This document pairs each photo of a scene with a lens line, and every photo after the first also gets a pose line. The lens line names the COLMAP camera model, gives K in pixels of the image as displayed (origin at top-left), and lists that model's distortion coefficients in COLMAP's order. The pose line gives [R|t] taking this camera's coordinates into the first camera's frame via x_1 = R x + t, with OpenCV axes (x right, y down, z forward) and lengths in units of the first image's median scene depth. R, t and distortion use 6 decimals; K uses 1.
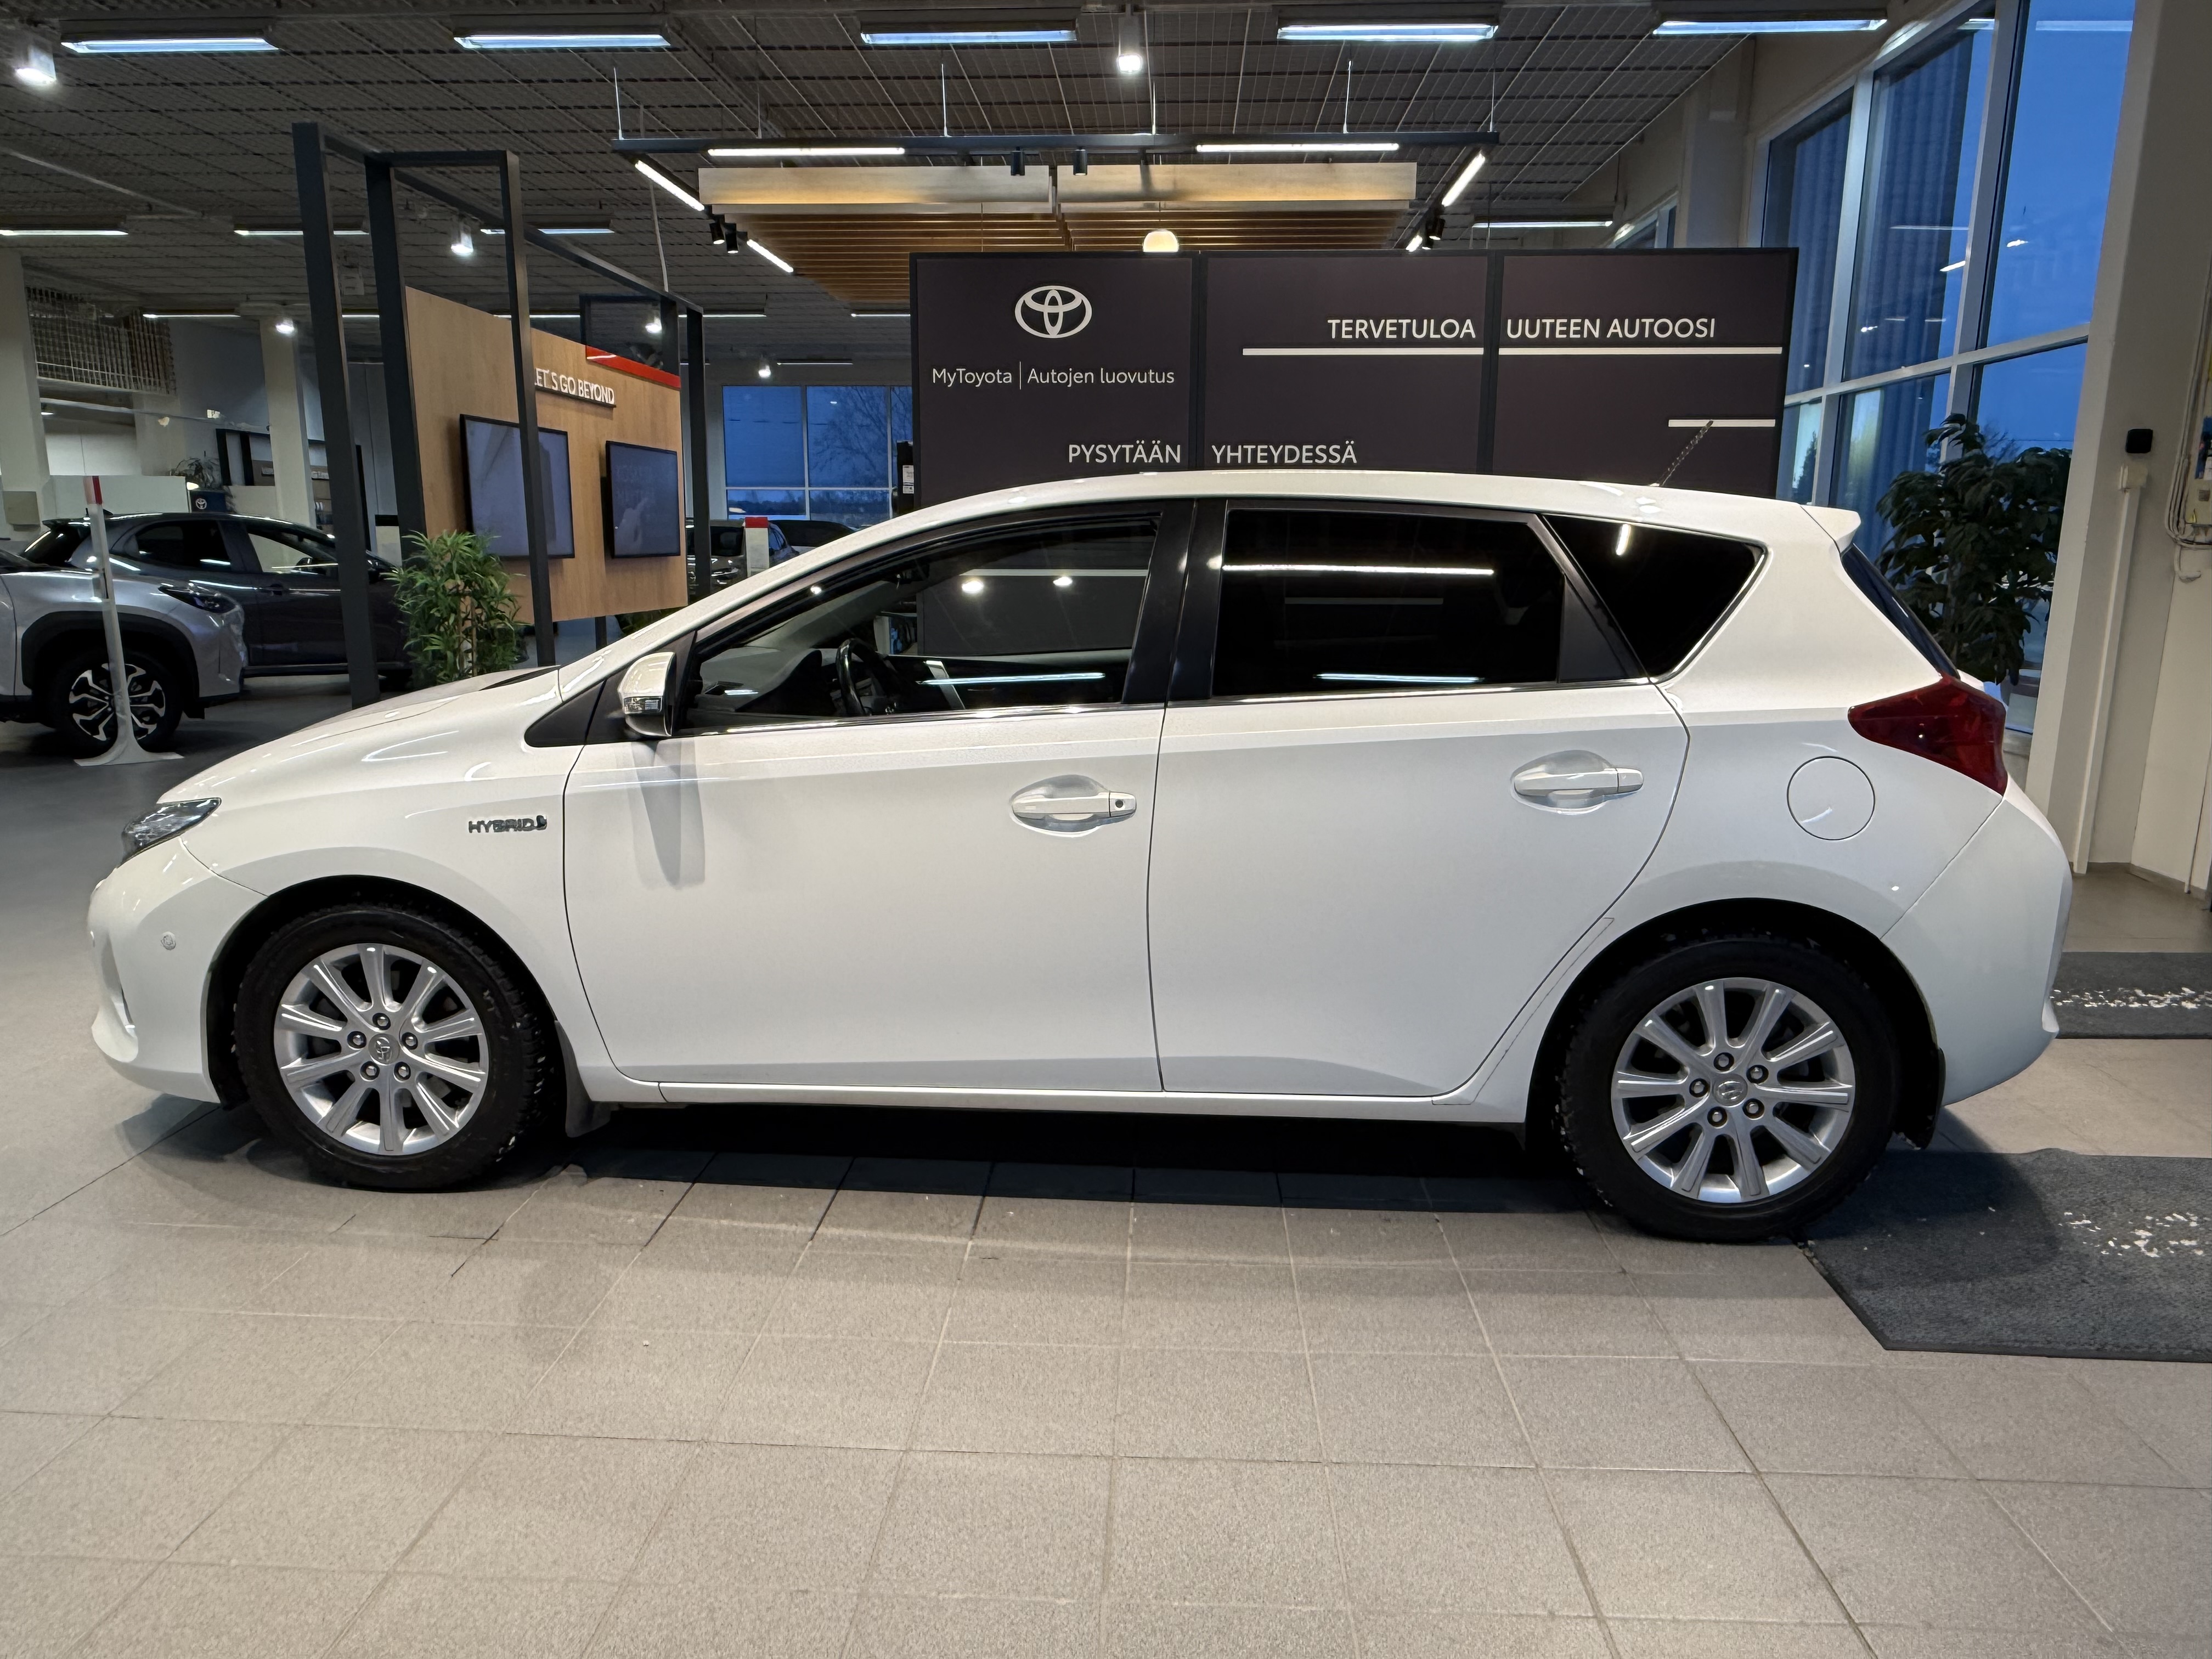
lens RADIAL K [[1468.3, 0, 1115.0], [0, 1468.3, 848.8], [0, 0, 1]] dist [-0.005148, 0.002873]
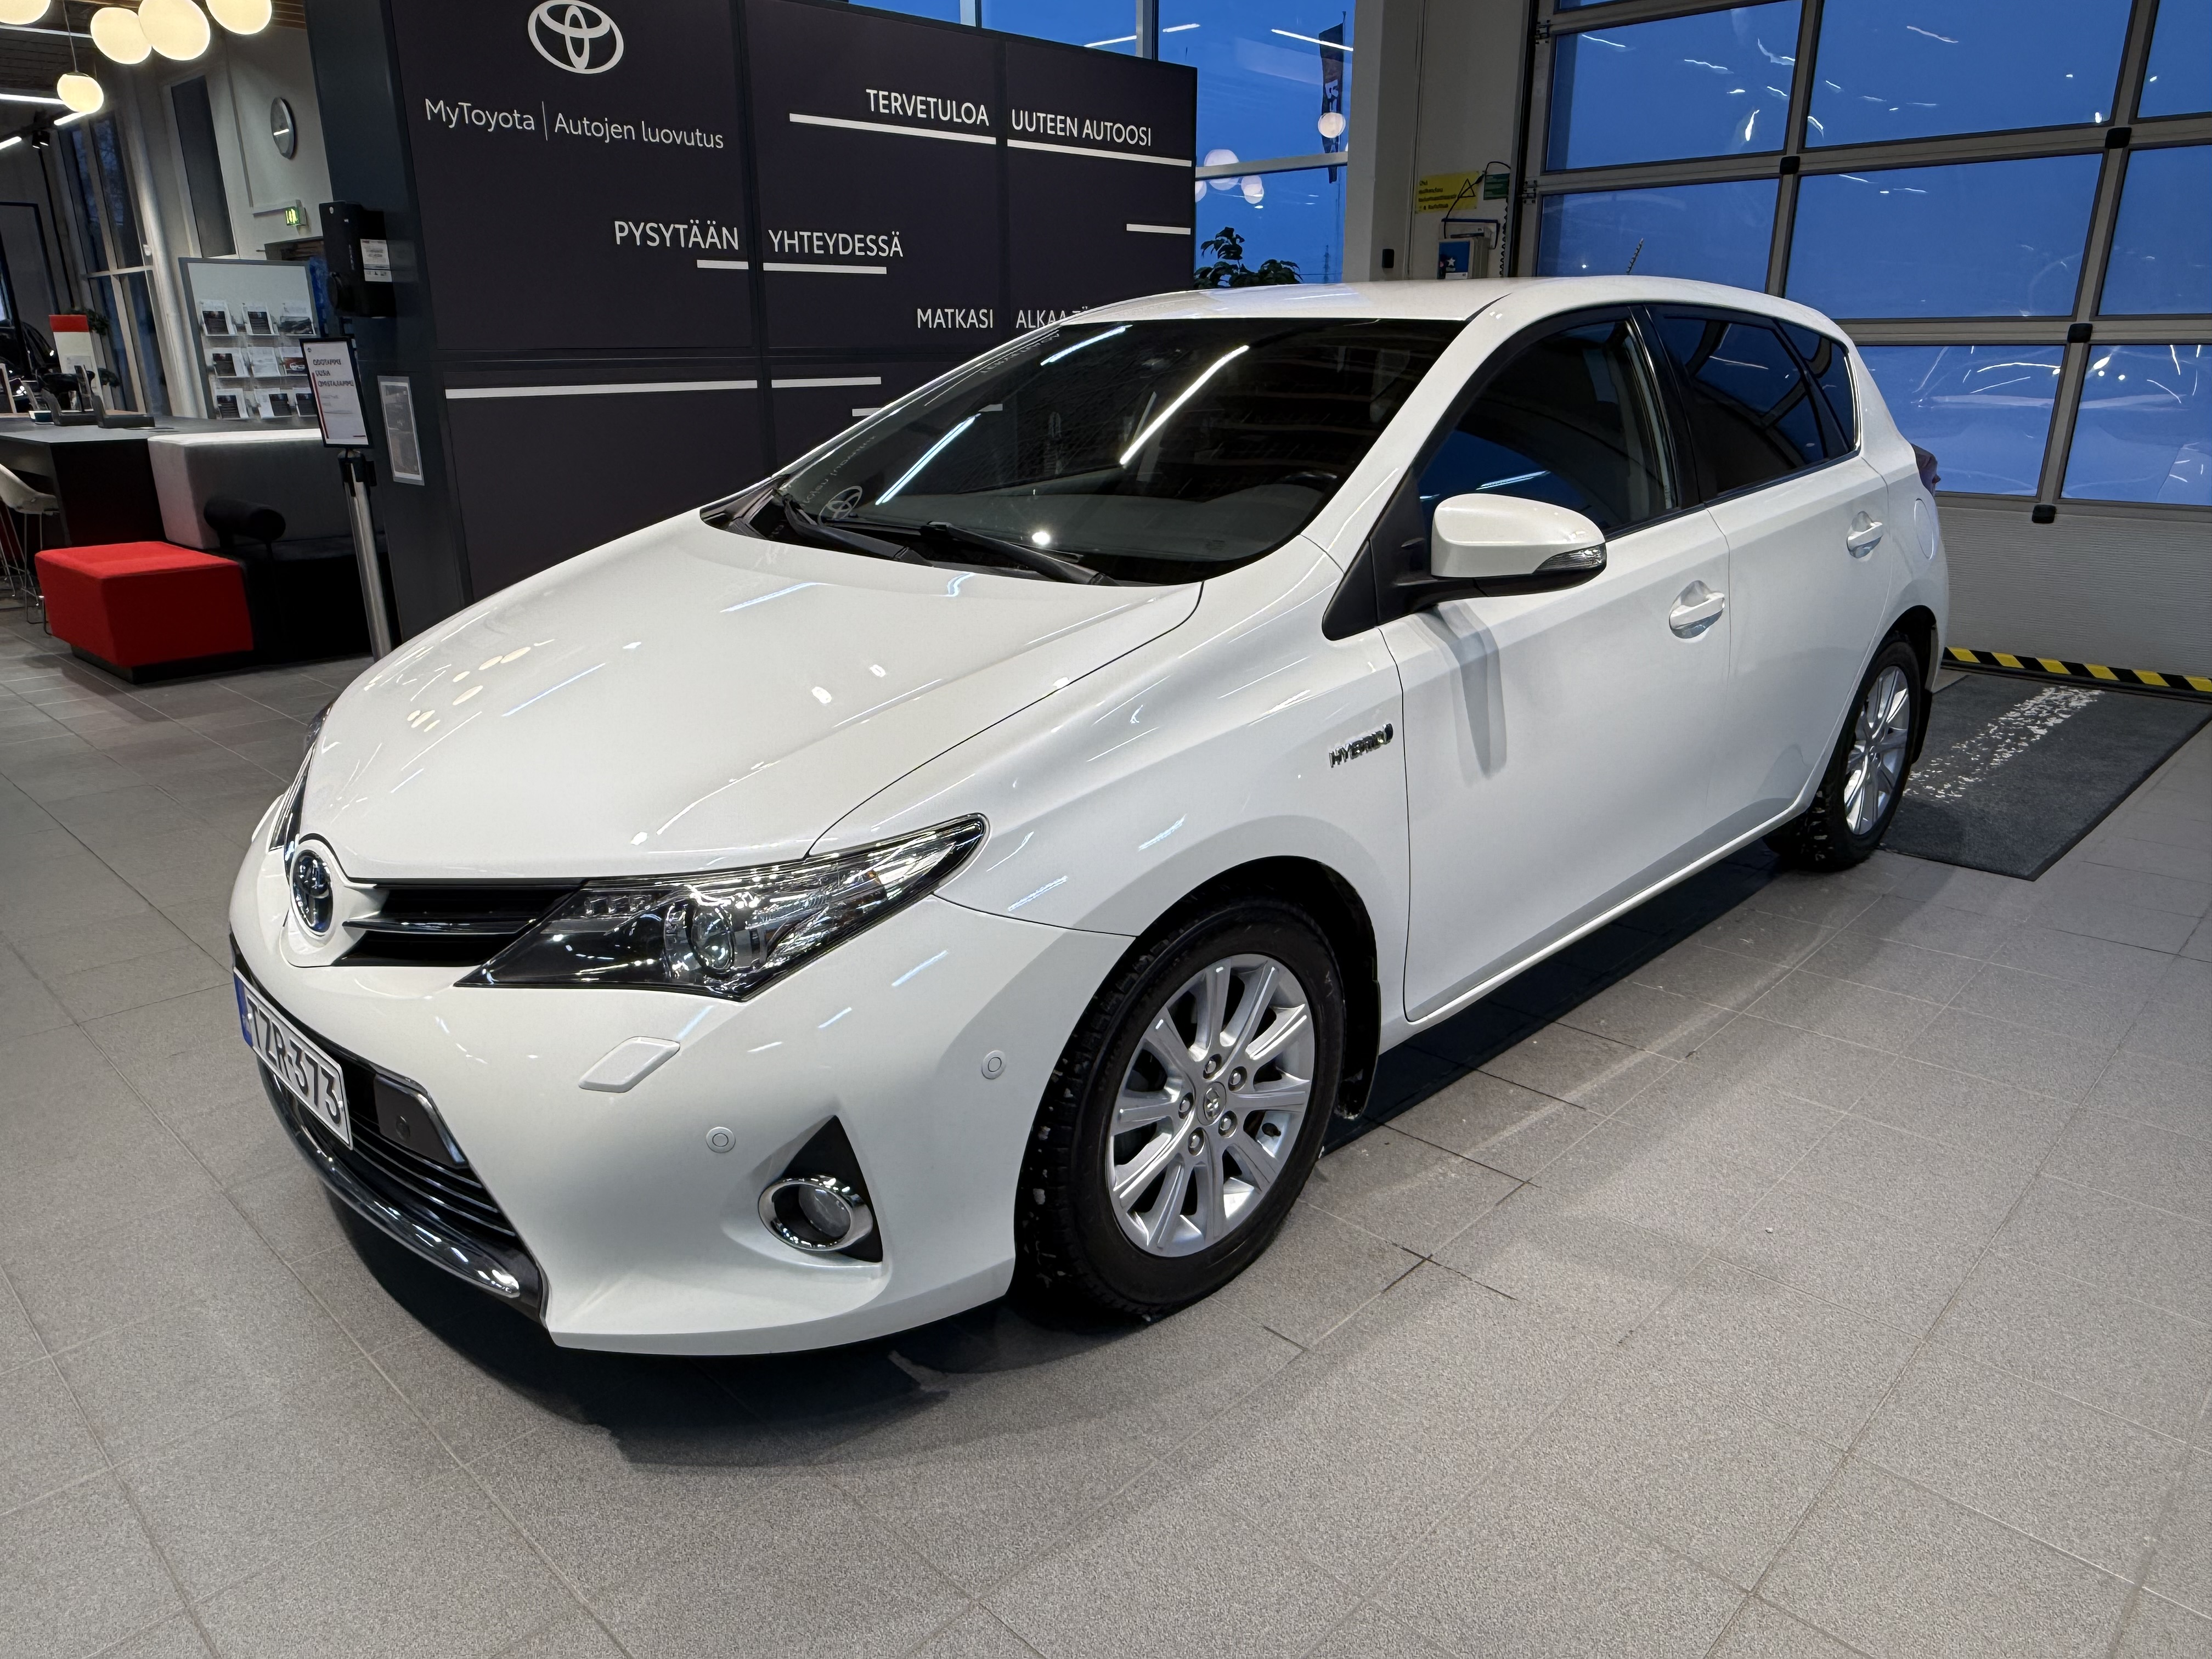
lens RADIAL K [[1468.3, 0, 1114.2], [0, 1468.3, 835.5], [0, 0, 1]] dist [-0.005148, 0.002873]
pose [[0.656787, -0.249047, 0.711763, -0.507088], [0.162416, 0.968454, 0.188992, -0.065334], [-0.736378, -0.008525, 0.676517, 0.284003]]
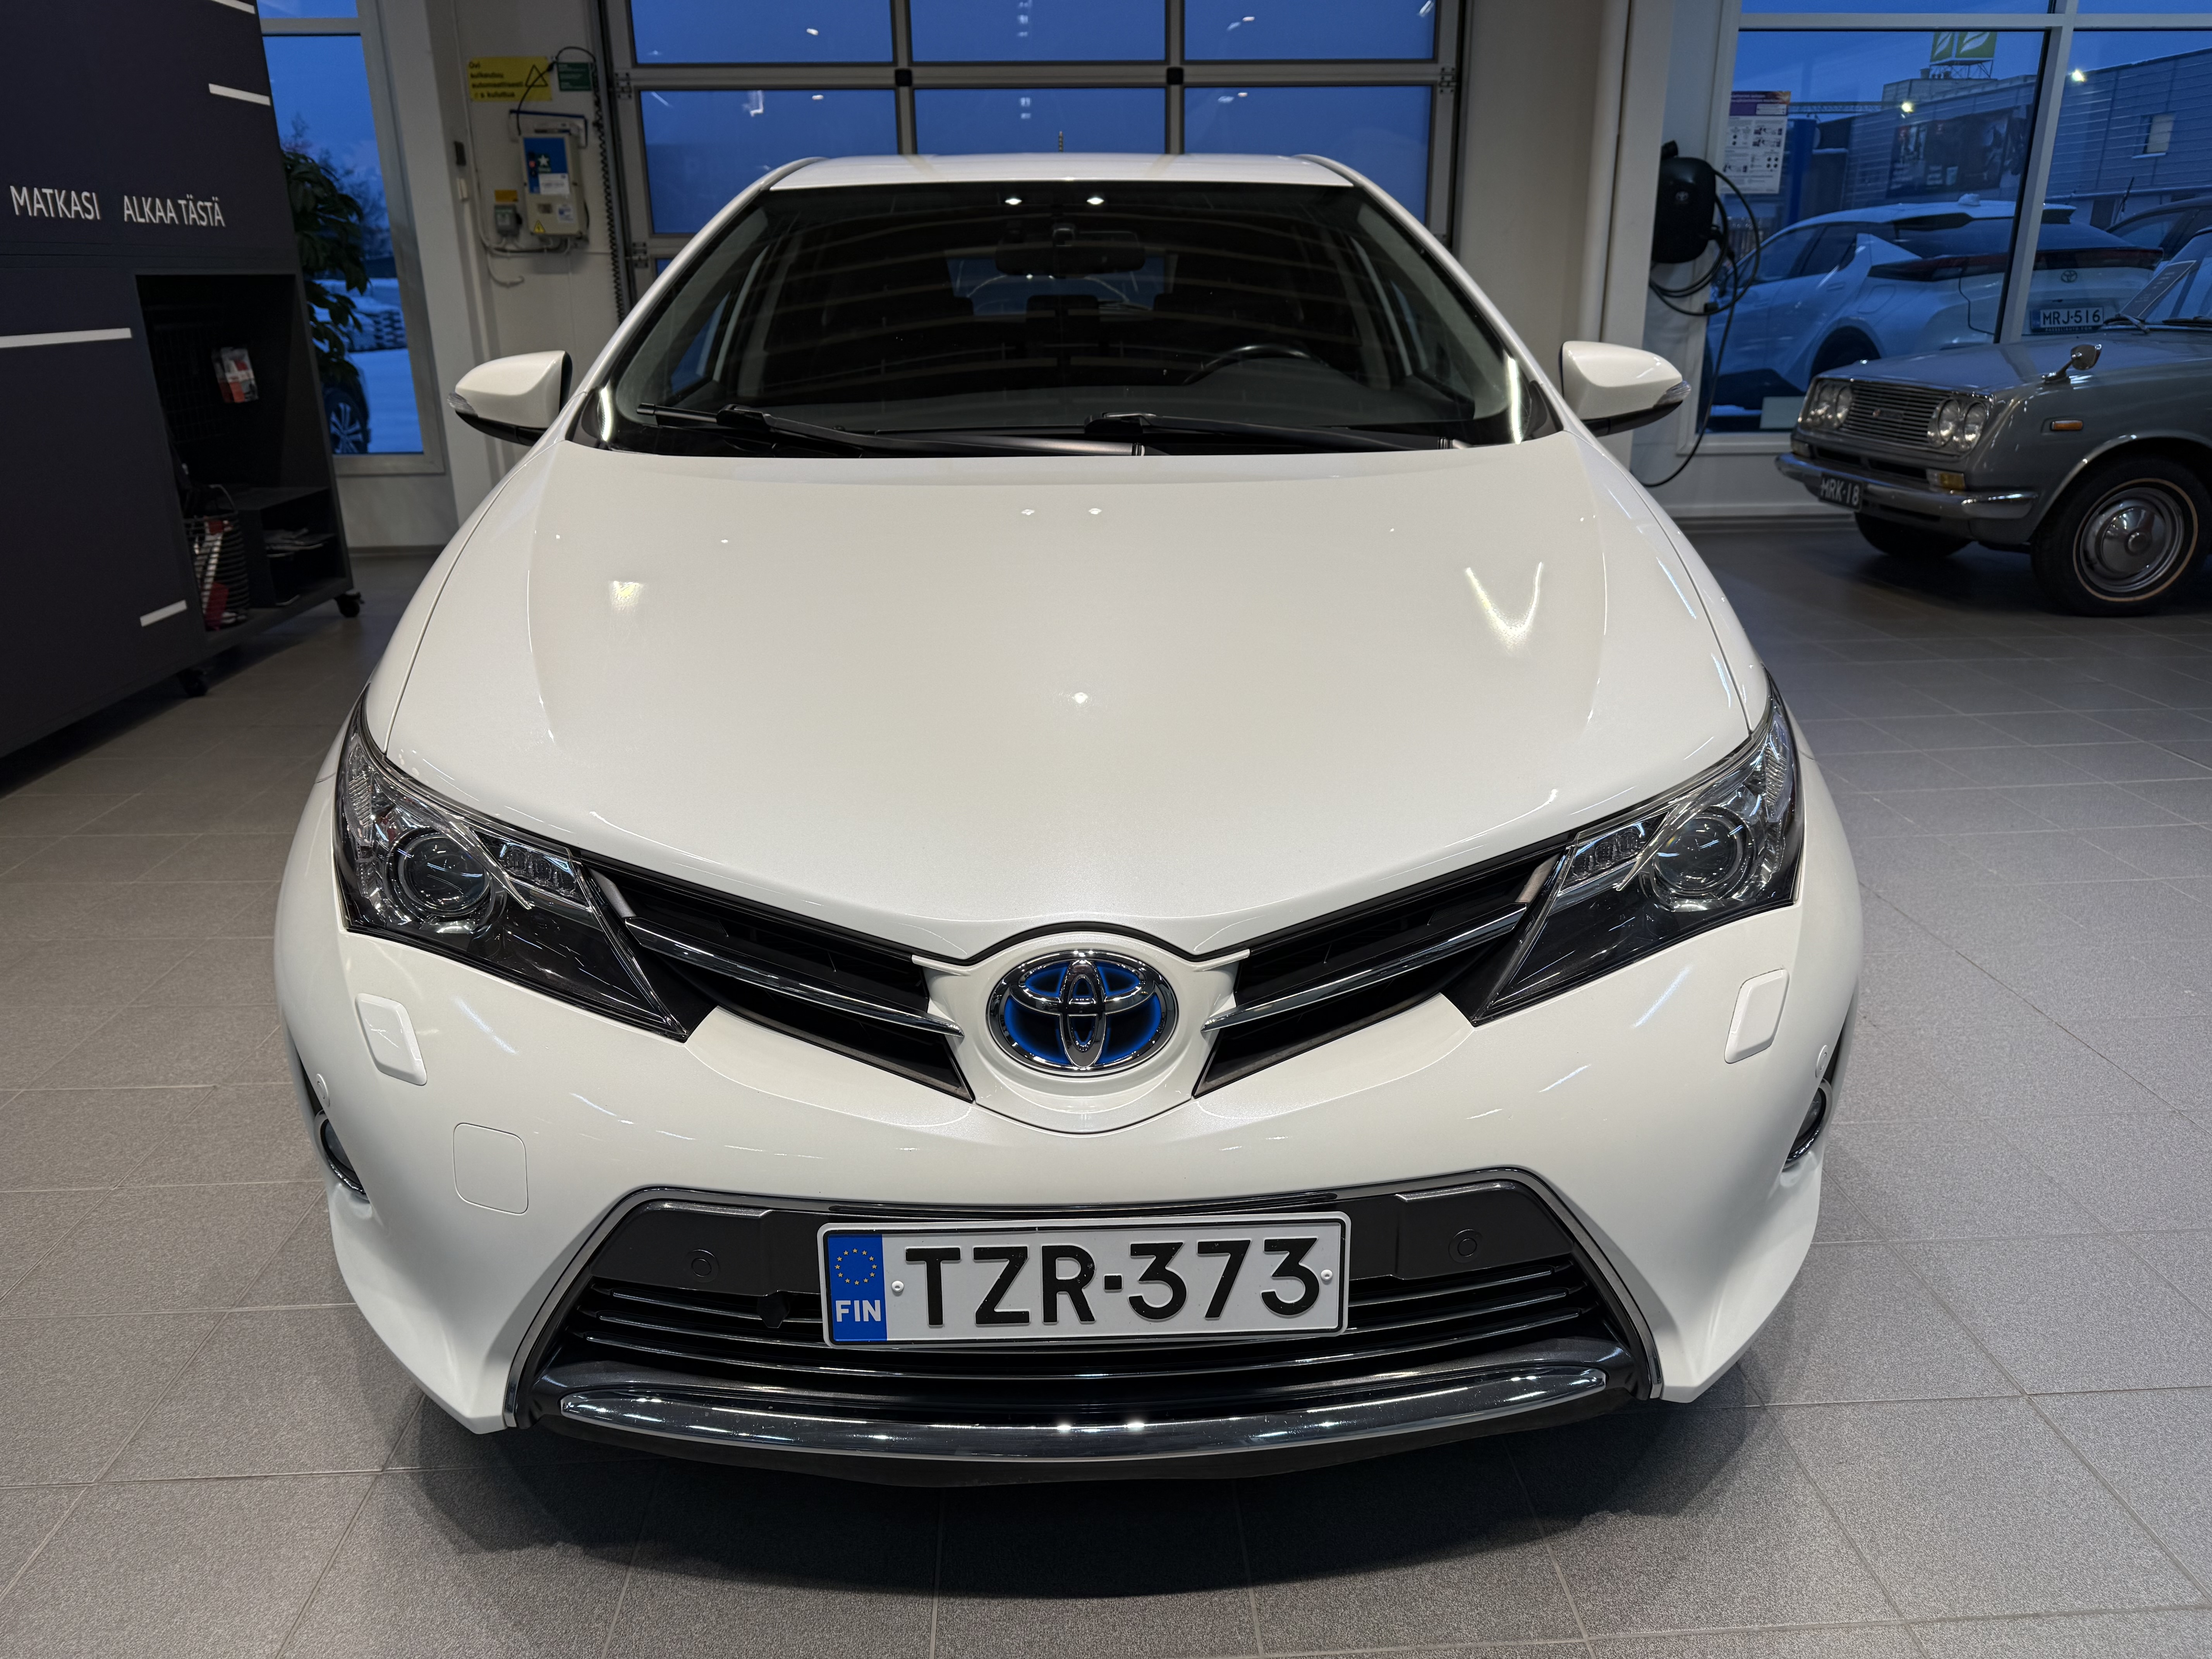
lens RADIAL K [[1595.4, 0, 1113.3], [0, 1595.4, 808.2], [0, 0, 1]] dist [0.007047, 0.003767]
pose [[-0.096013, -0.321804, 0.941926, -0.603764], [0.208673, 0.918762, 0.335160, -0.125193], [-0.973261, 0.228734, -0.021062, 0.646847]]
